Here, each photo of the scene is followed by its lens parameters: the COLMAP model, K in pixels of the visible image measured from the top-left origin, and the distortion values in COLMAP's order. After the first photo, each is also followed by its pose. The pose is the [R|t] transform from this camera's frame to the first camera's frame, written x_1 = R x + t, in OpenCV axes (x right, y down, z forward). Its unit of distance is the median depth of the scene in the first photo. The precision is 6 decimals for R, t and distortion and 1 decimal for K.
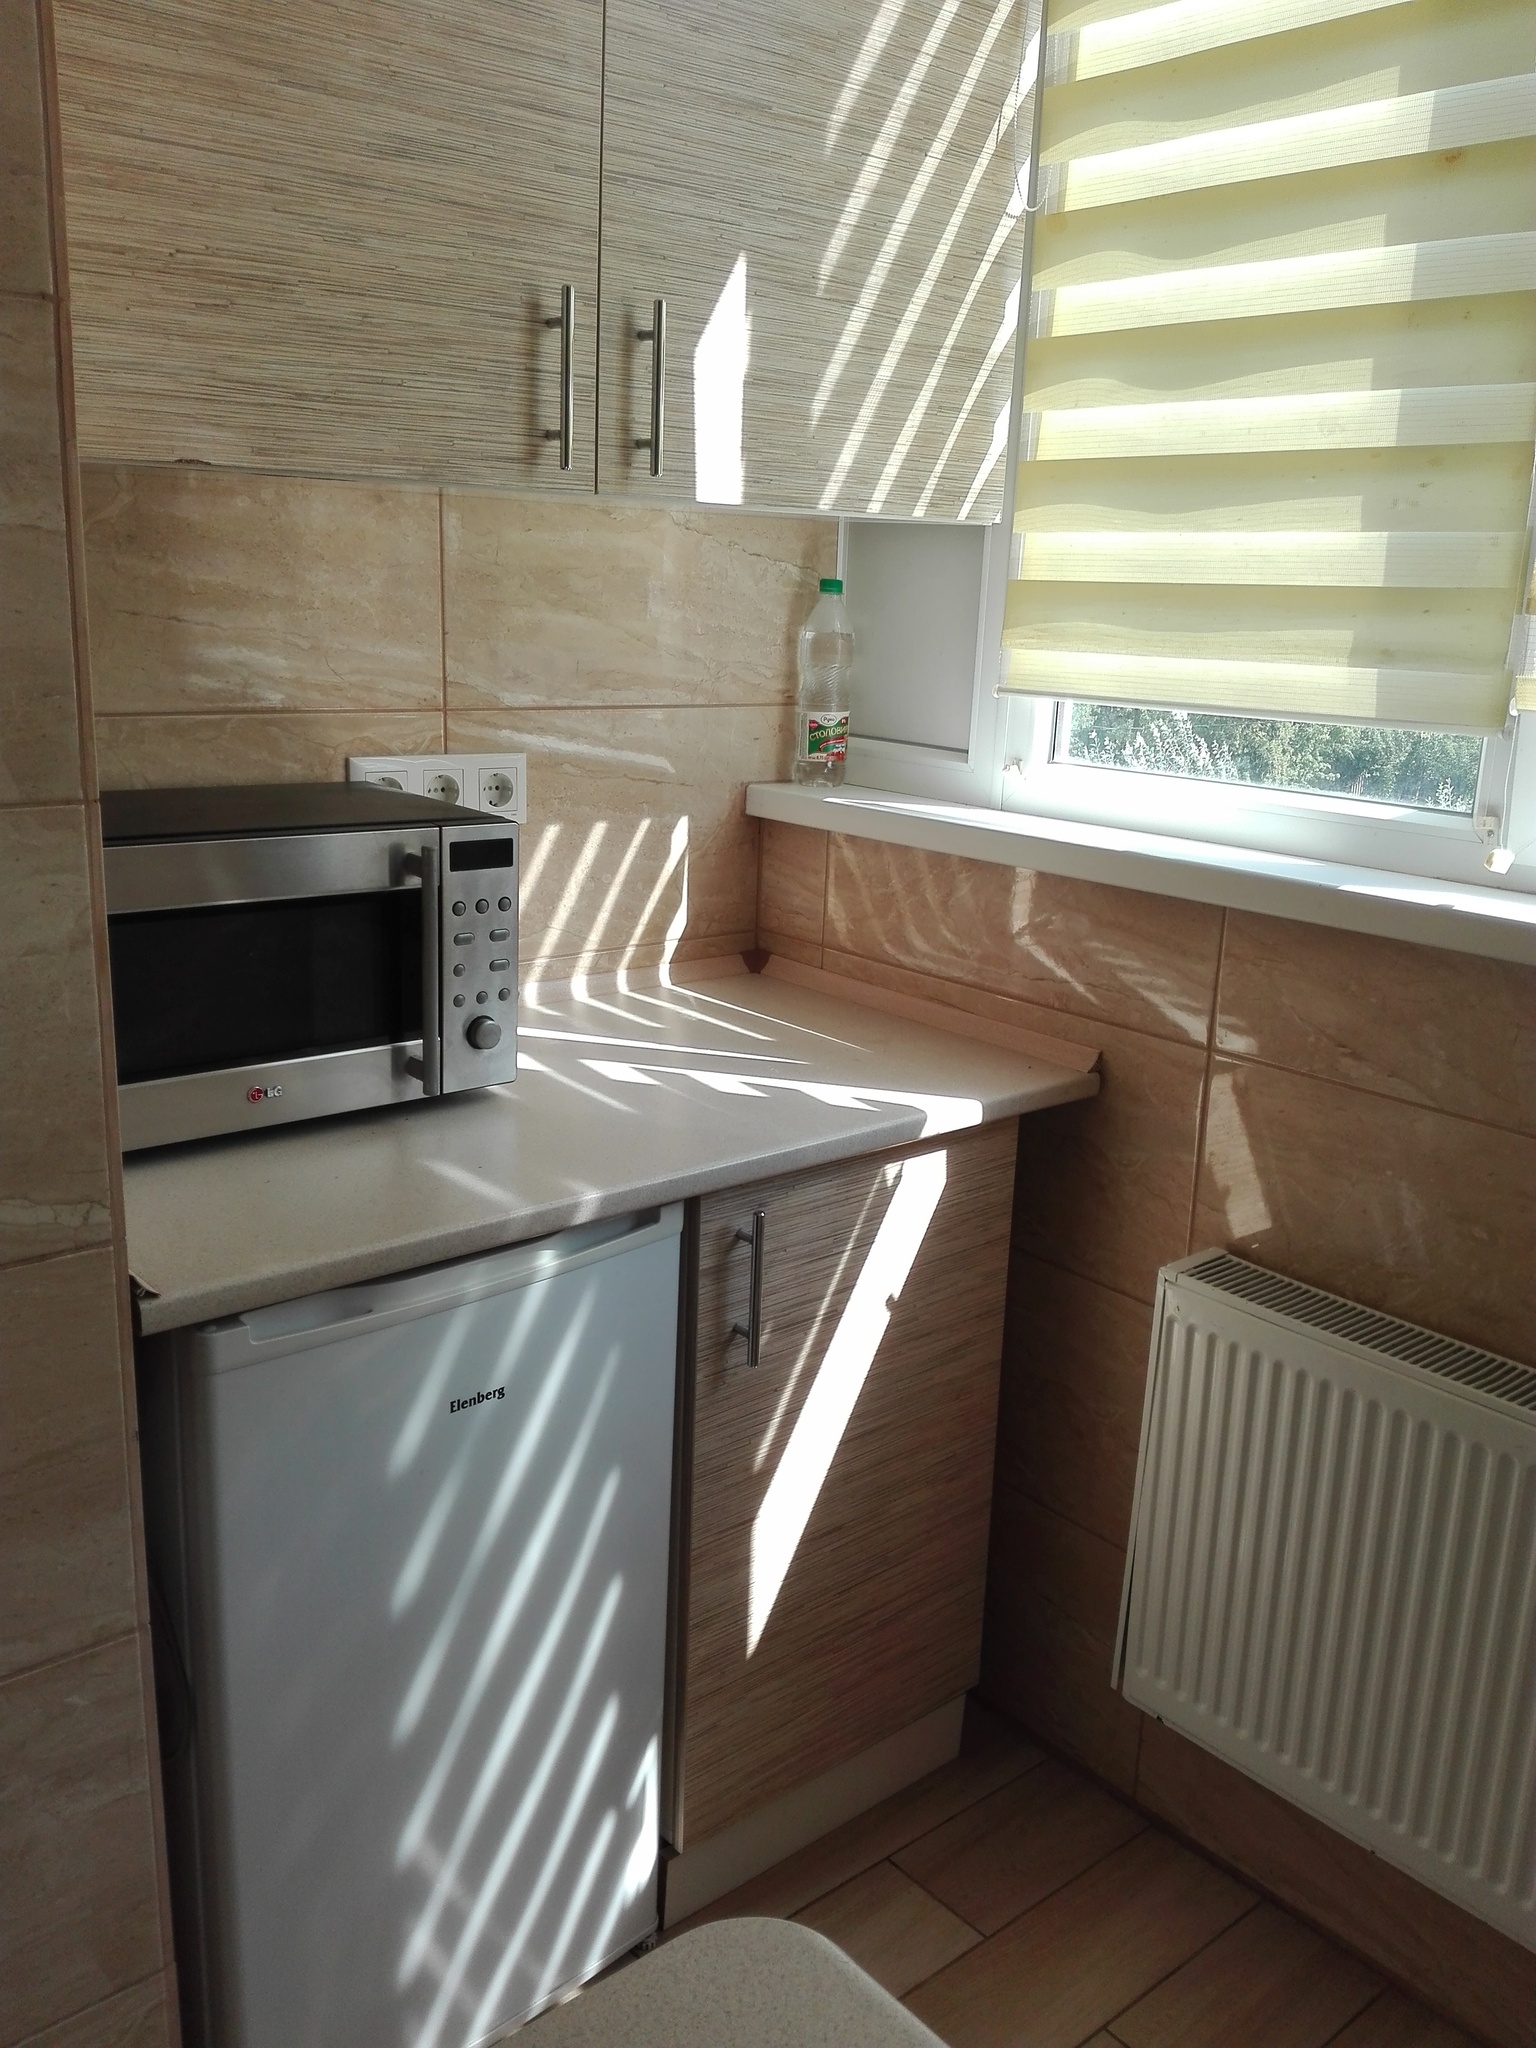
lens RADIAL K [[1696.8, 0, 767.7], [0, 1696.8, 1035.5], [0, 0, 1]] dist [-0.009431, -0.007433]
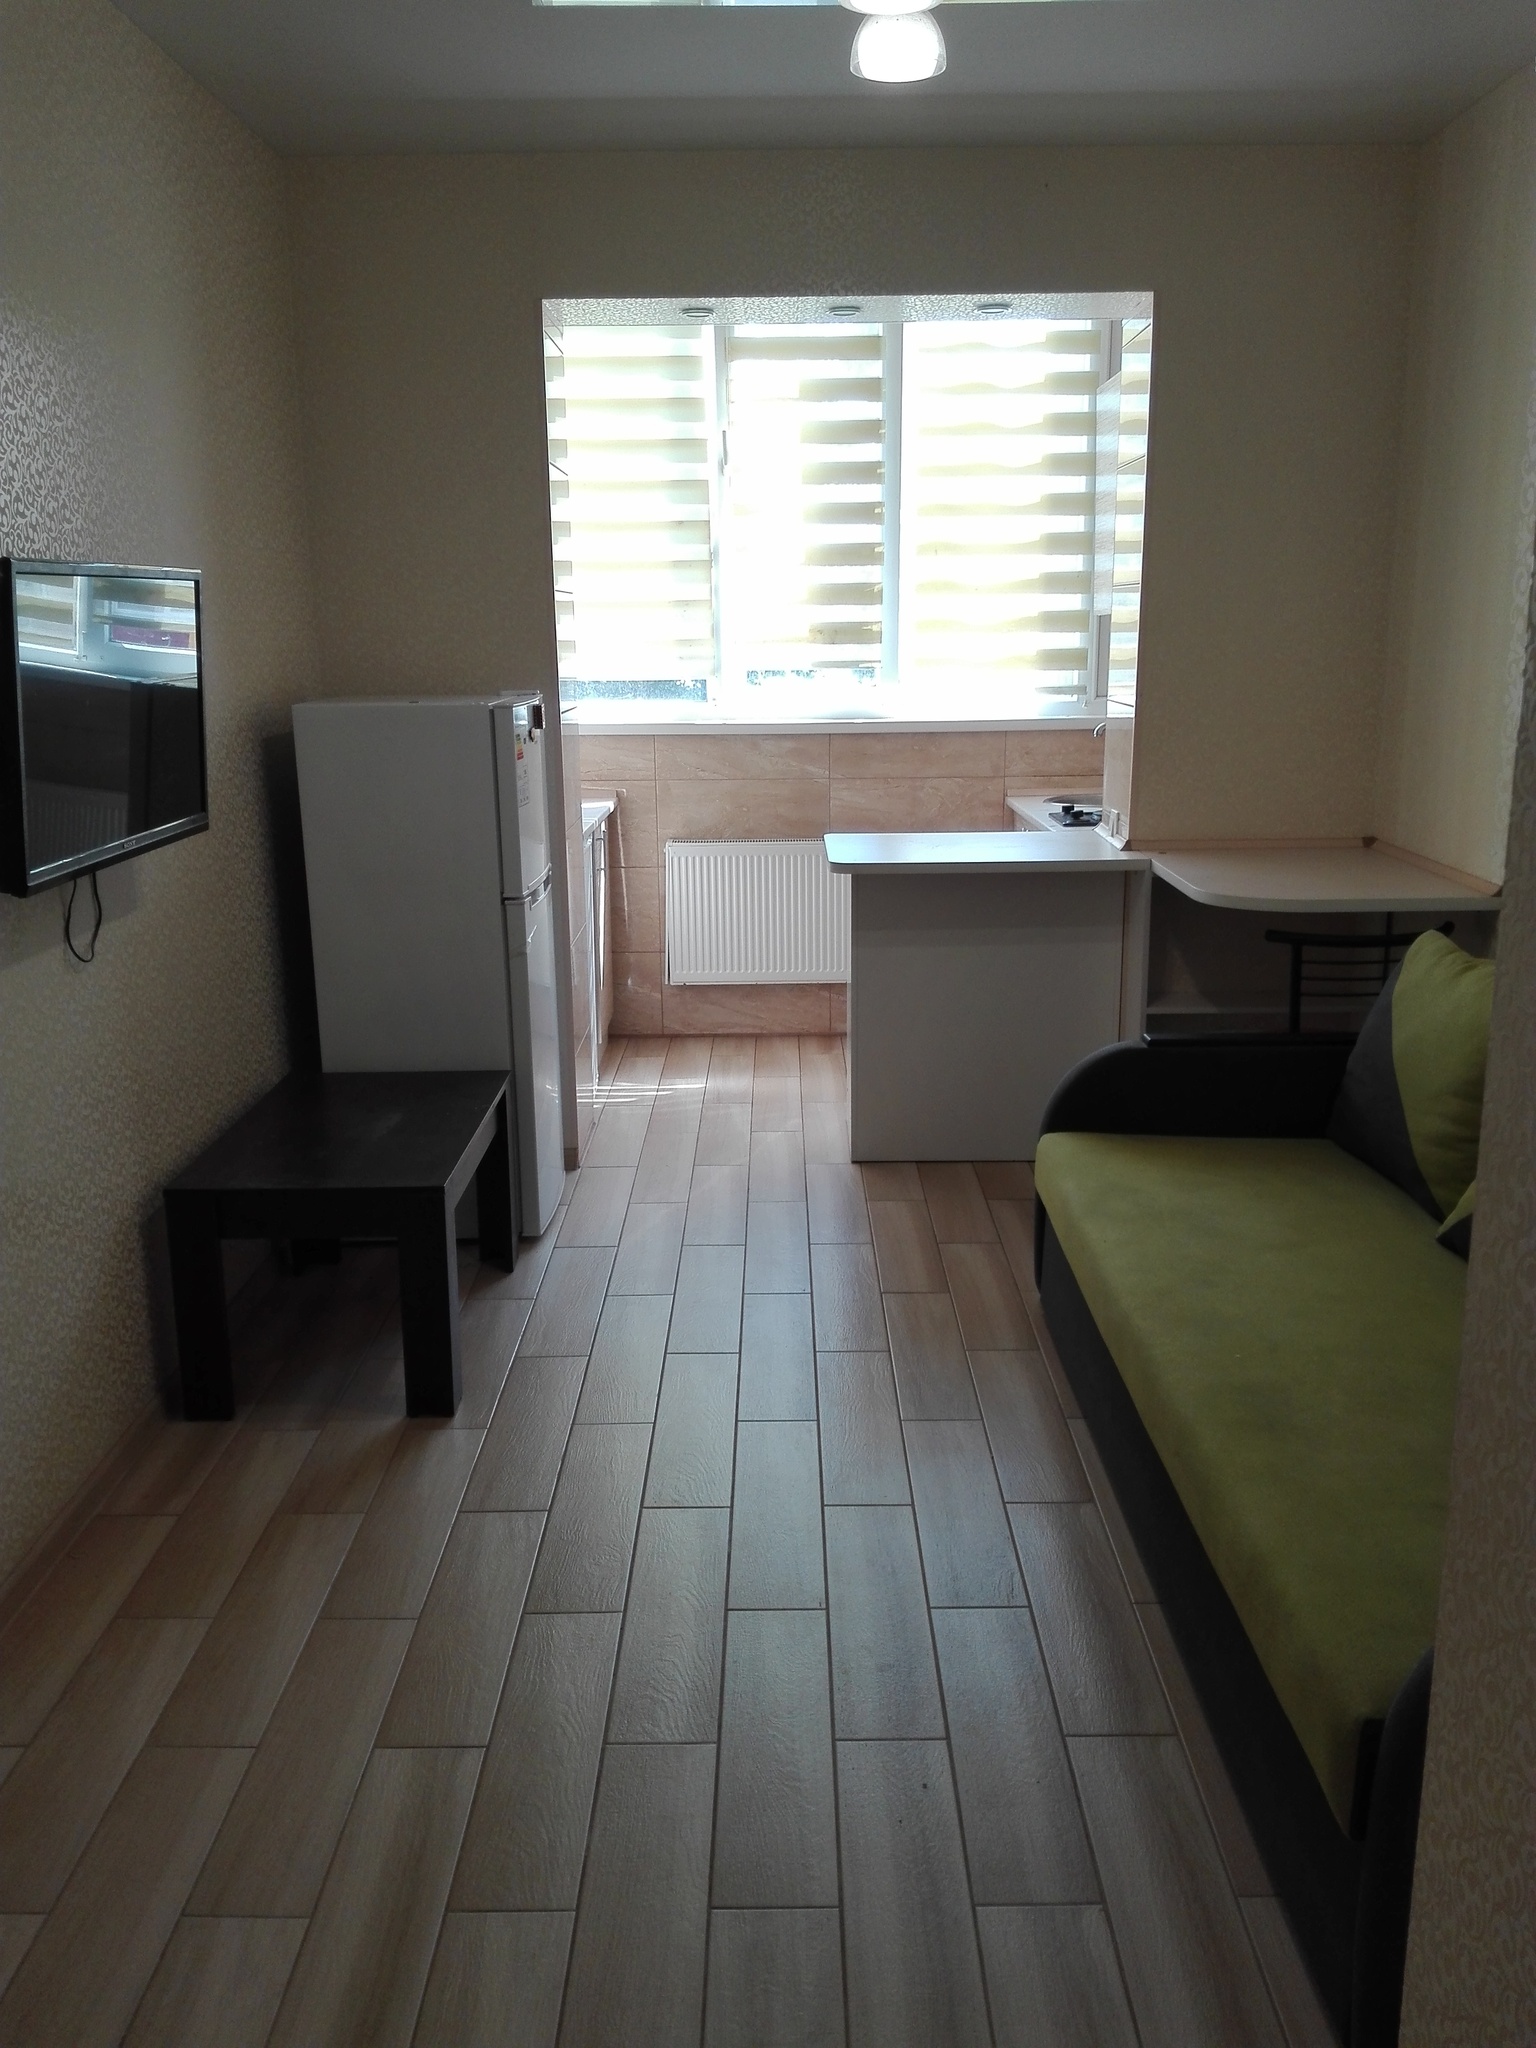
lens RADIAL K [[1625.9, 0, 743.4], [0, 1625.9, 1022.5], [0, 0, 1]] dist [0.086456, -0.001732]
pose [[0.663885, -0.223439, 0.713675, -2.128441], [0.225724, 0.969683, 0.093614, 0.221391], [-0.712955, 0.098945, 0.694194, -1.376859]]
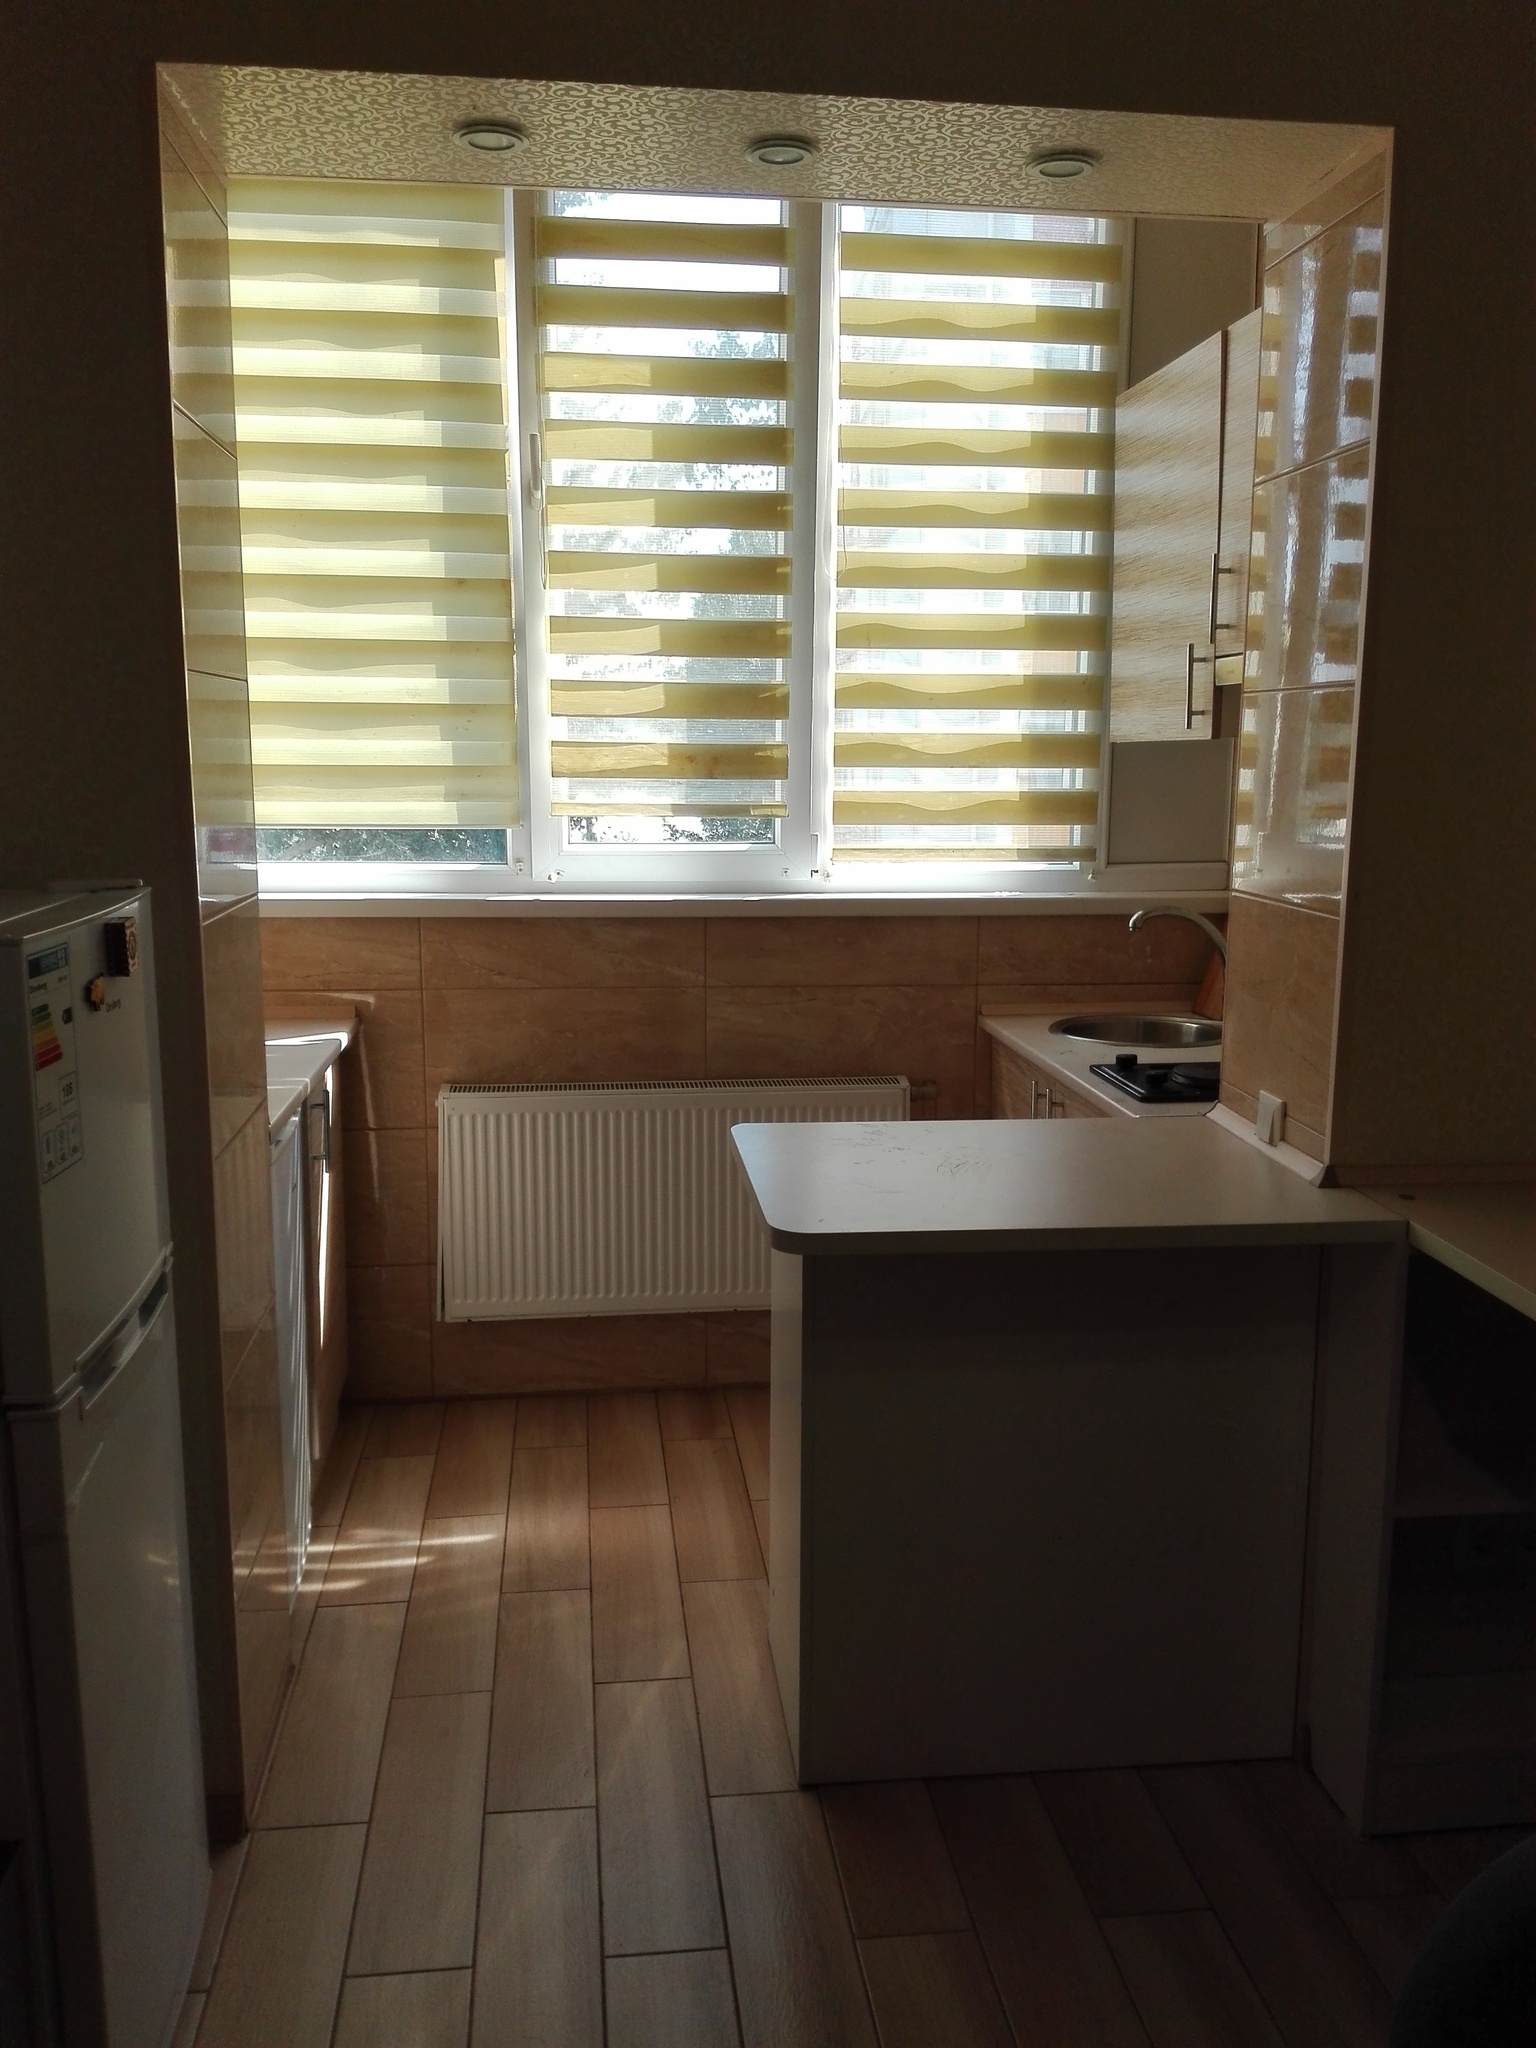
lens RADIAL K [[1666.7, 0, 765.8], [0, 1666.7, 1019.6], [0, 0, 1]] dist [0.128132, -0.153657]
pose [[0.556328, -0.171404, 0.813093, -1.221808], [0.224605, 0.973090, 0.051455, 0.035113], [-0.800032, 0.153999, 0.579856, -0.530862]]
